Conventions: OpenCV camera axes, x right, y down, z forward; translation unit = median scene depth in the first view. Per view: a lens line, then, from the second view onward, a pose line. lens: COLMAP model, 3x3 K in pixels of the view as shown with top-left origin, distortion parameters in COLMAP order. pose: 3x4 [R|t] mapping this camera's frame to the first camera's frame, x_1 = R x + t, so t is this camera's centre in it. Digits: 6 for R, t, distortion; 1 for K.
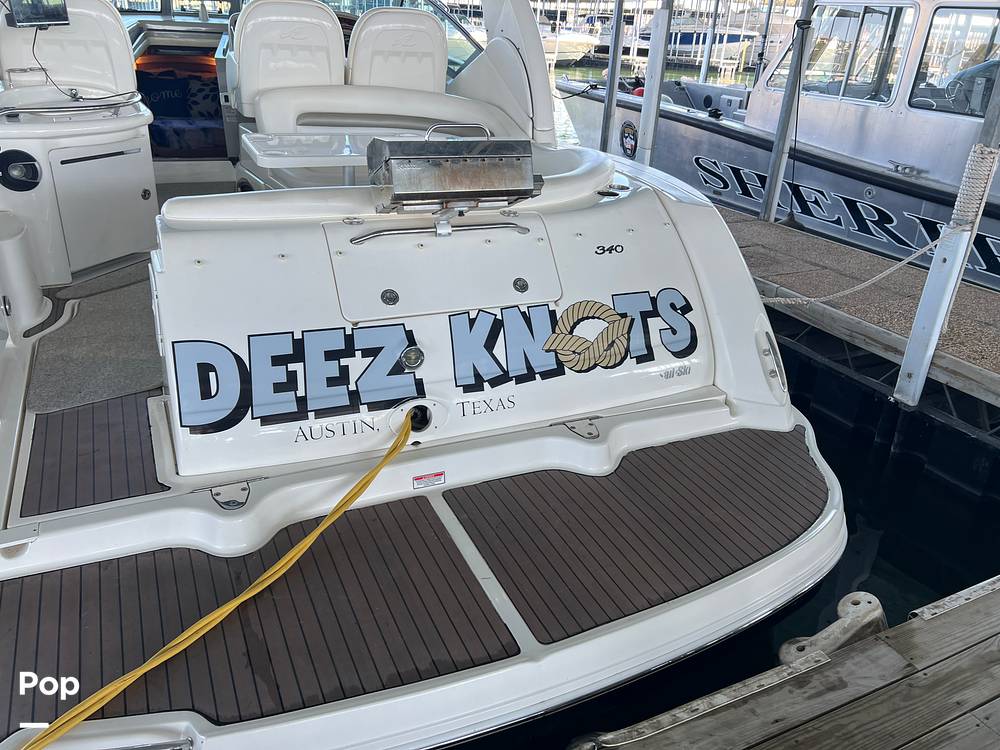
lens RADIAL K [[779.1, 0, 486.0], [0, 779.1, 364.0], [0, 0, 1]] dist [0.100836, -0.112628]
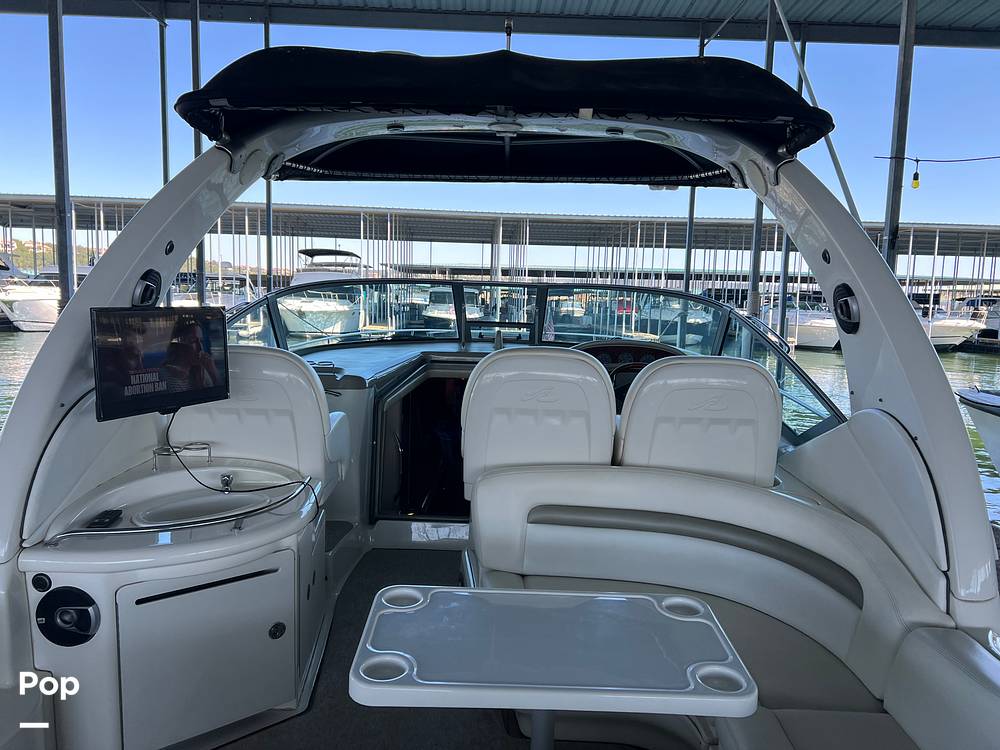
lens RADIAL K [[740.4, 0, 474.4], [0, 740.4, 385.5], [0, 0, 1]] dist [0.044628, 0.001764]
pose [[0.896740, 0.030565, -0.441502, -0.005715], [-0.162660, 0.950548, -0.264574, -0.225030], [0.411582, 0.309069, 0.857366, 0.383648]]
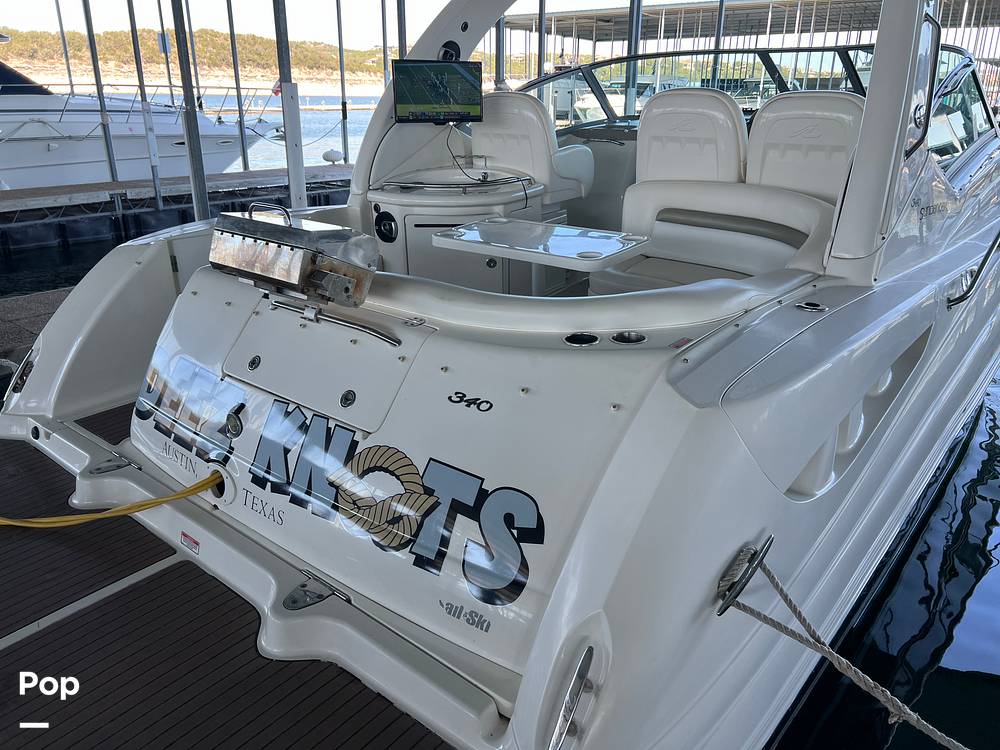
lens RADIAL K [[760.5, 0, 508.9], [0, 760.5, 363.7], [0, 0, 1]] dist [0.069793, -0.080557]
pose [[0.431133, 0.255874, -0.865247, 0.479592], [-0.351458, 0.930832, 0.100145, -0.163603], [0.831024, 0.260922, 0.491241, 0.429604]]
